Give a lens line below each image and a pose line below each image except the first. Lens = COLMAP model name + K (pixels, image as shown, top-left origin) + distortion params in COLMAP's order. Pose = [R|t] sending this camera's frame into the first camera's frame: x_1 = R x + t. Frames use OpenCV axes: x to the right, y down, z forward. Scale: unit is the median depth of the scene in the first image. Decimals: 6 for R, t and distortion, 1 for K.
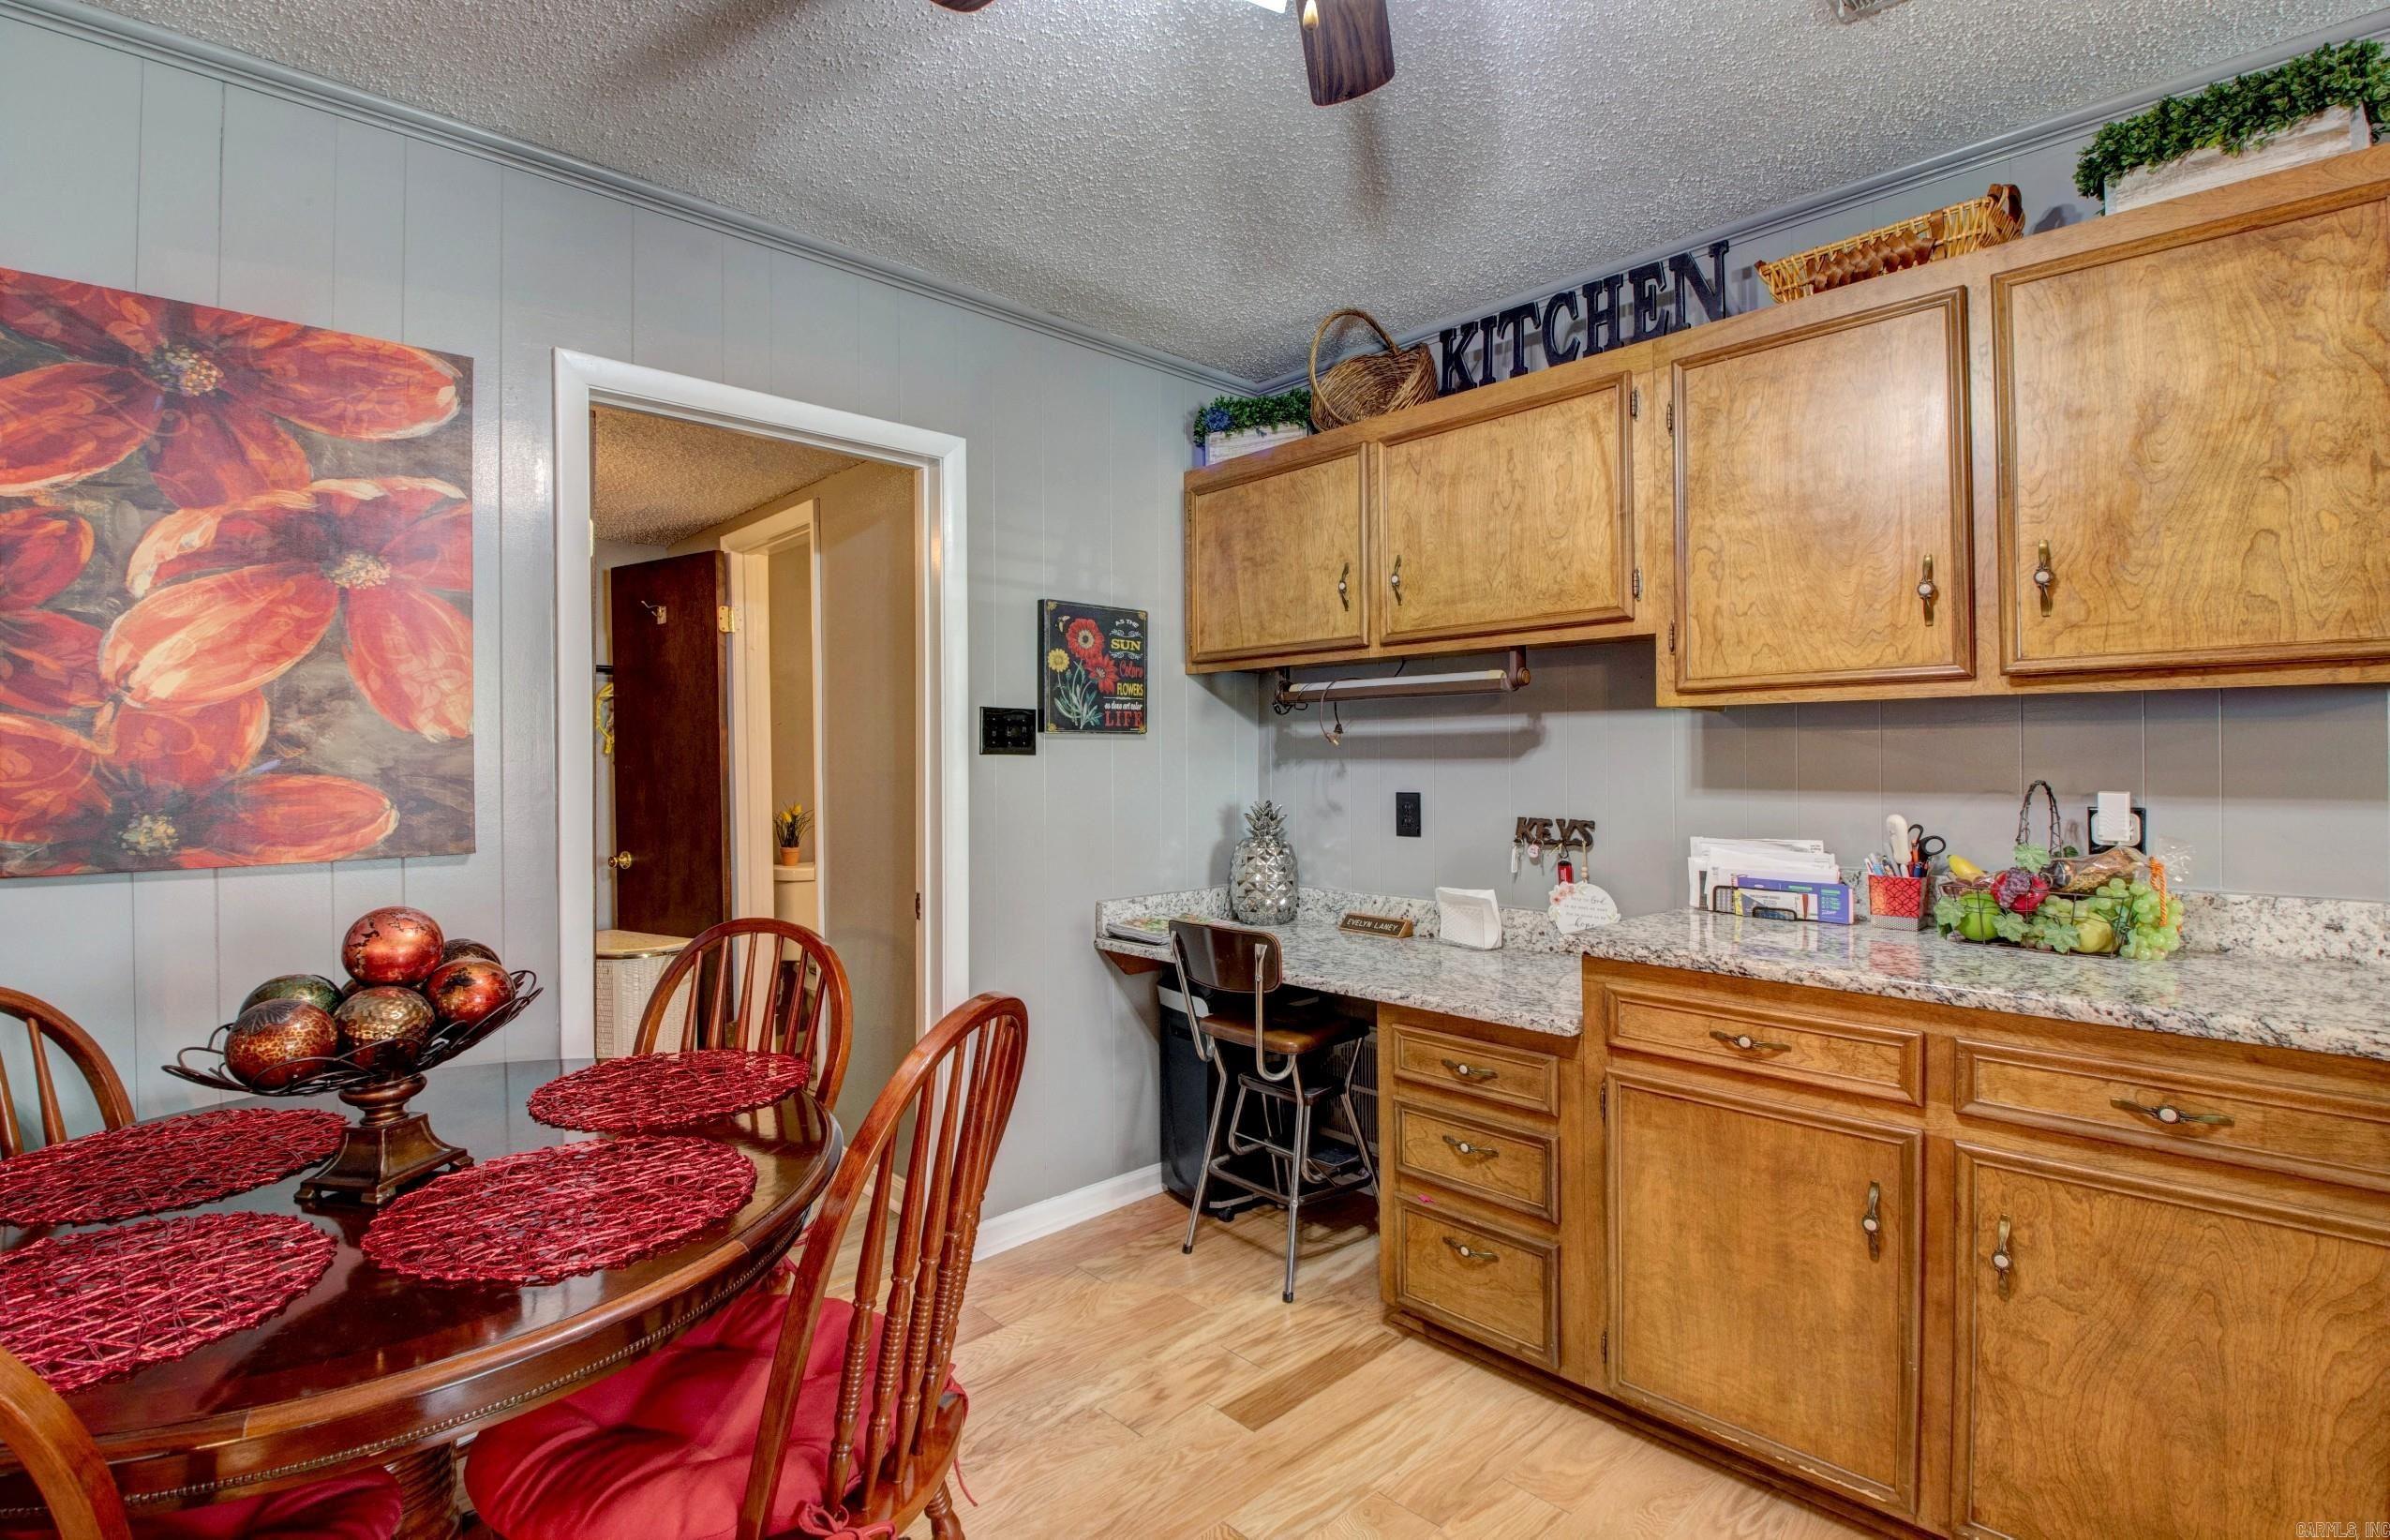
lens RADIAL K [[1095.3, 0, 1153.7], [0, 1095.3, 762.3], [0, 0, 1]] dist [0.014835, -0.033749]
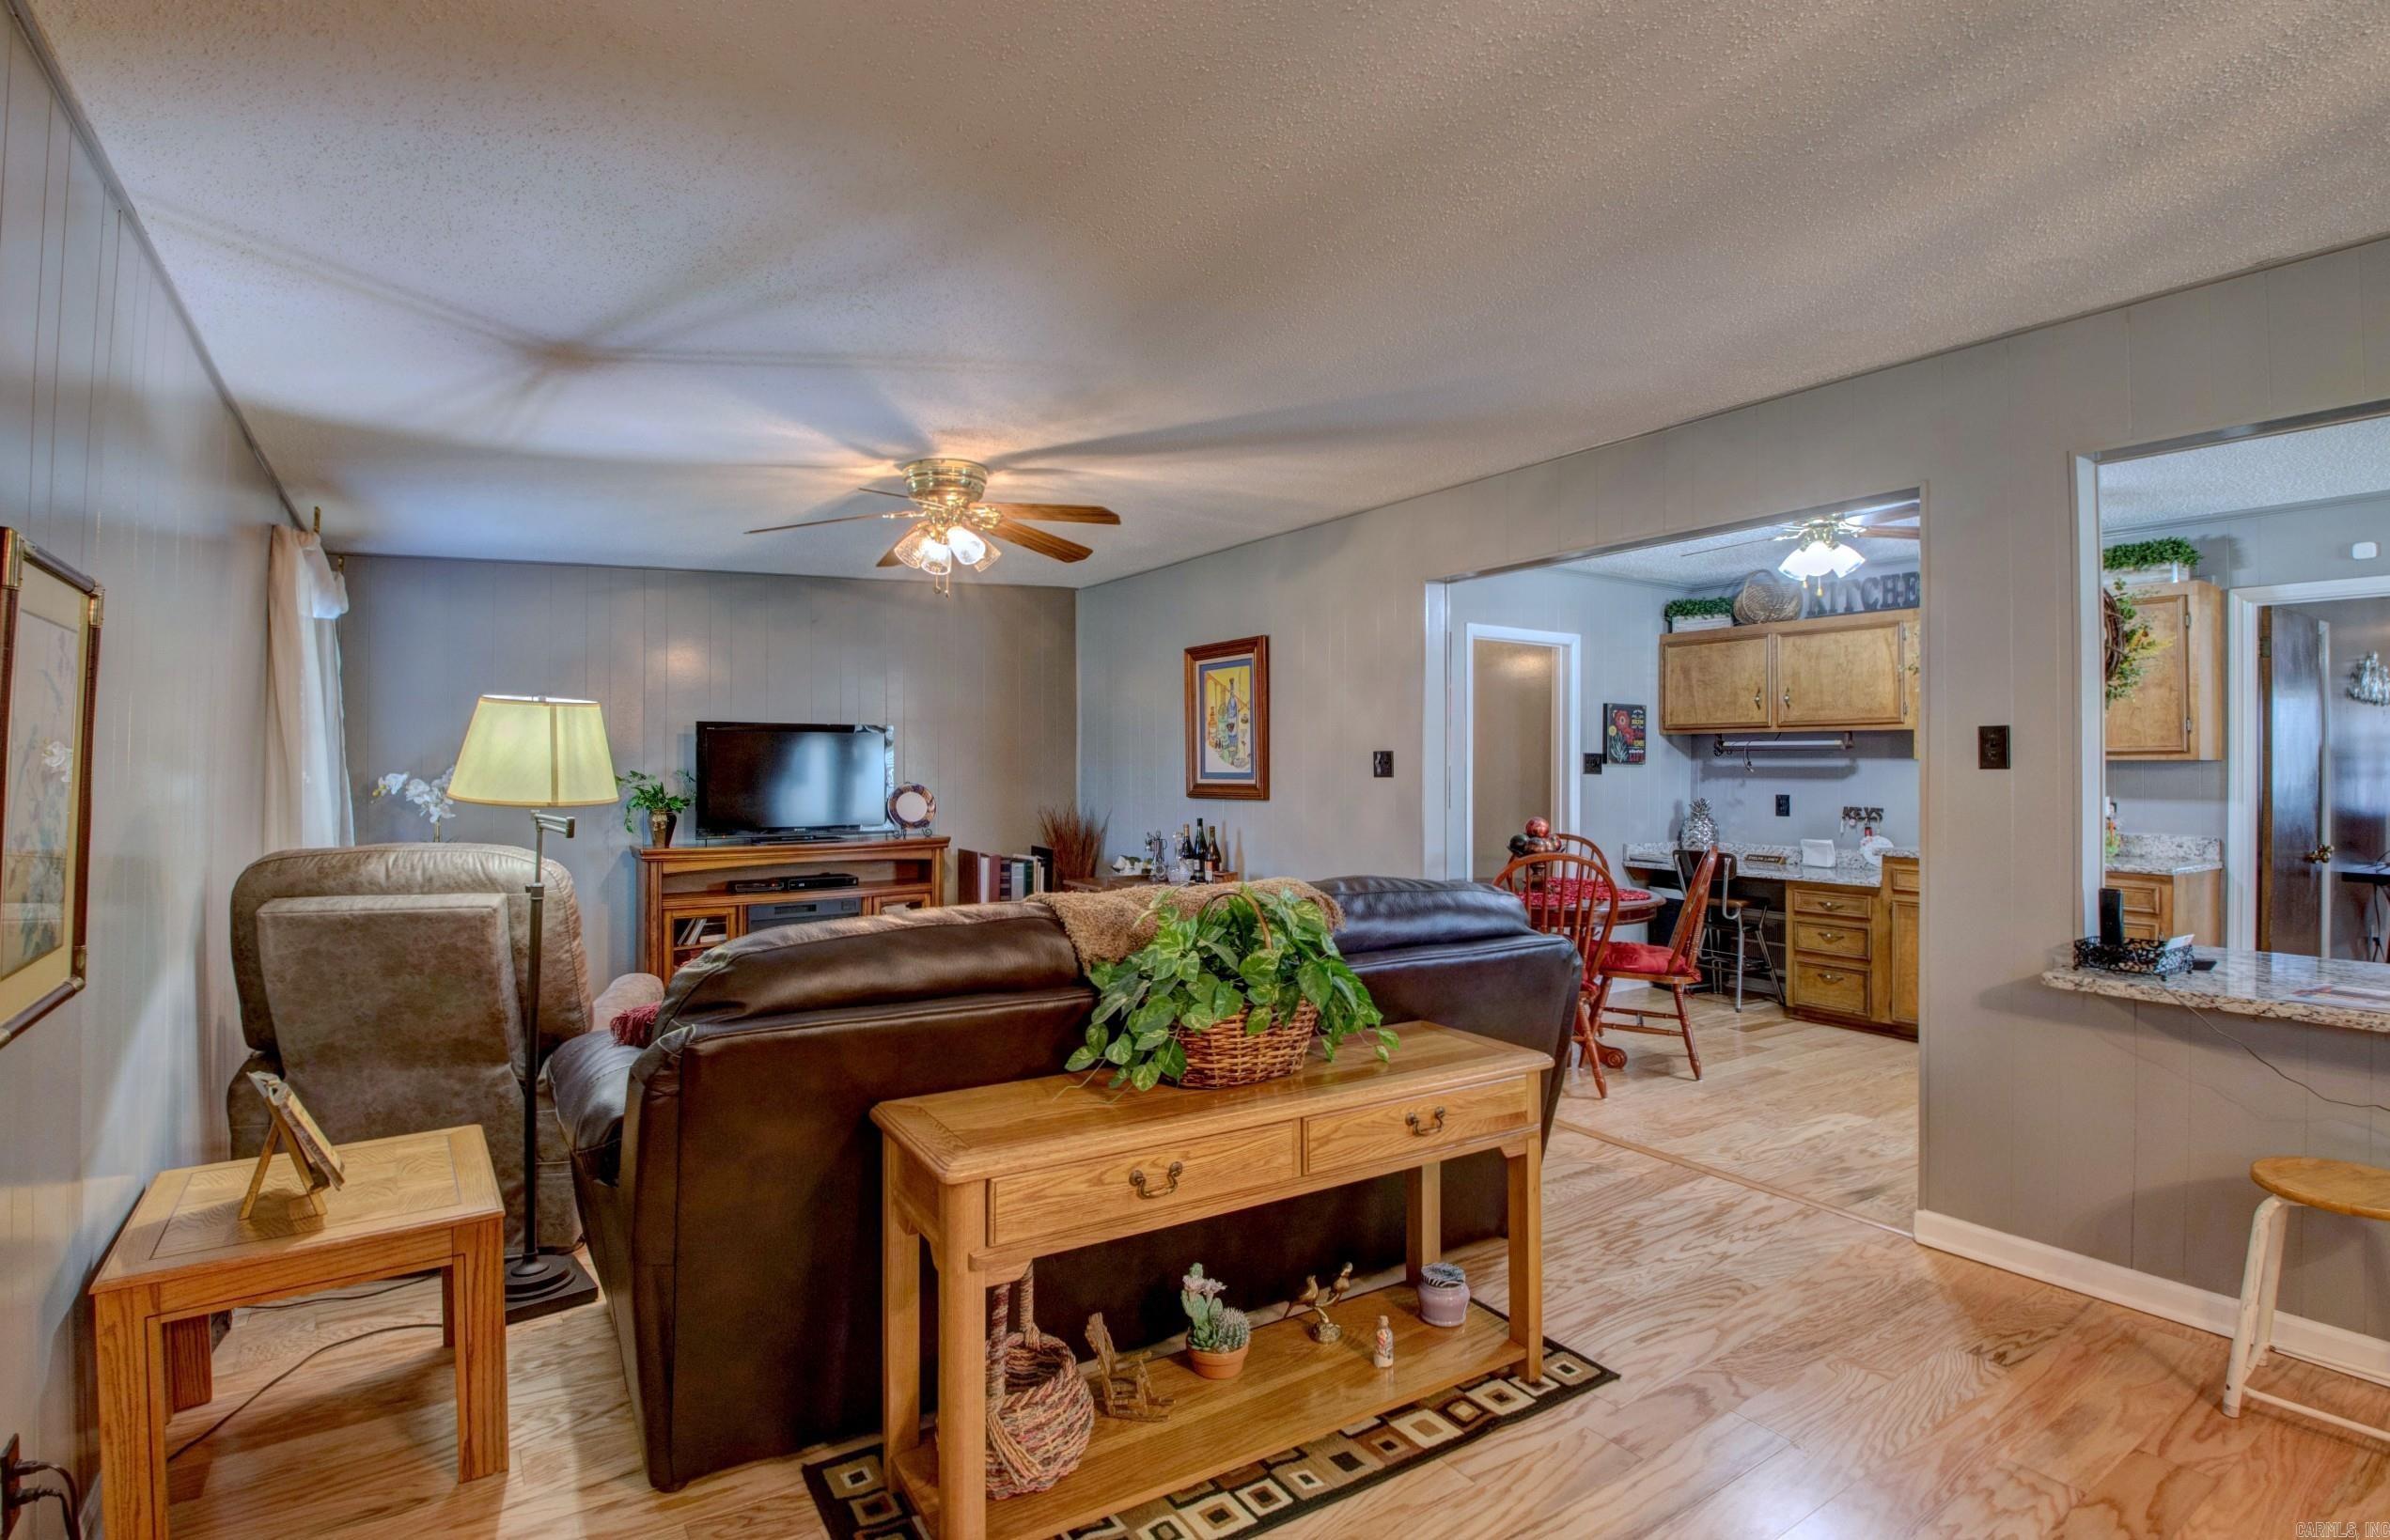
lens RADIAL K [[1163.5, 0, 1123.9], [0, 1163.5, 760.2], [0, 0, 1]] dist [0.011778, -0.035308]
pose [[0.985115, 0.010579, -0.171569, -0.803083], [-0.011788, 0.999912, -0.006027, -0.012419], [0.171490, 0.007960, 0.985154, -1.787432]]
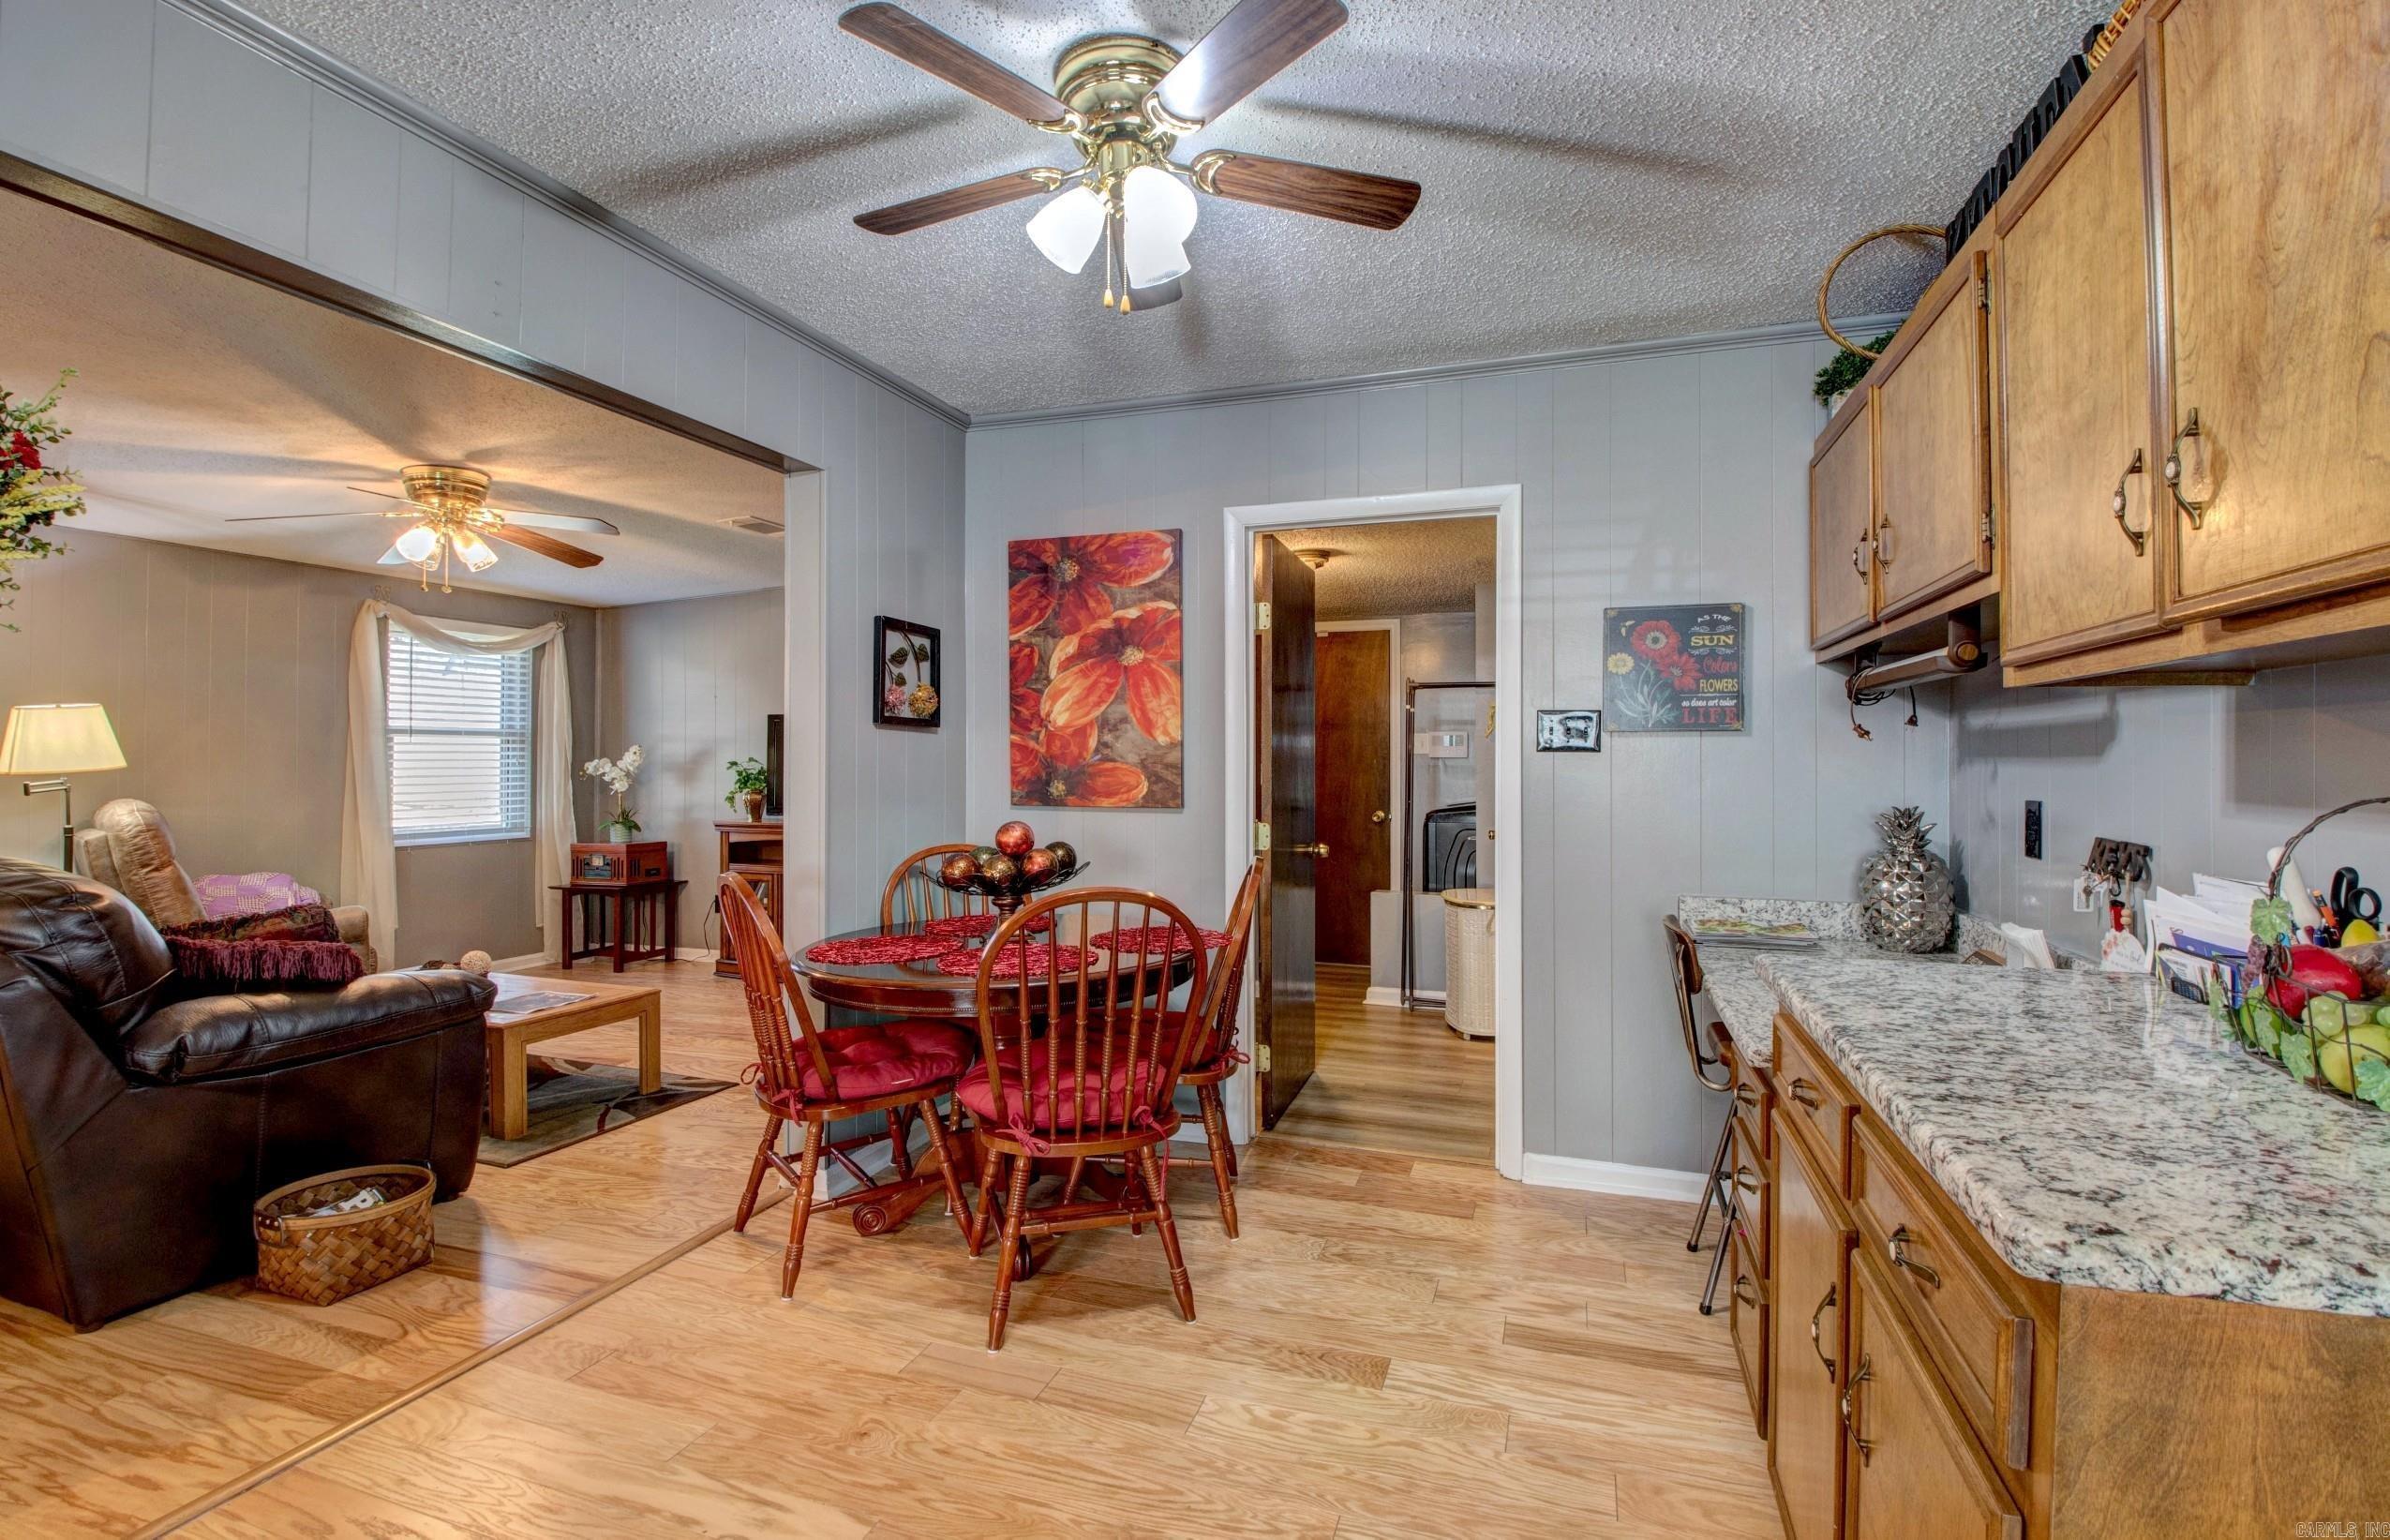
lens RADIAL K [[1106.9, 0, 1185.7], [0, 1106.9, 755.0], [0, 0, 1]] dist [0.014960, -0.026451]
pose [[0.470394, 0.001433, -0.882455, 0.843718], [-0.004991, 0.999987, -0.001036, -0.000165], [0.882442, 0.004892, 0.470395, 0.143189]]
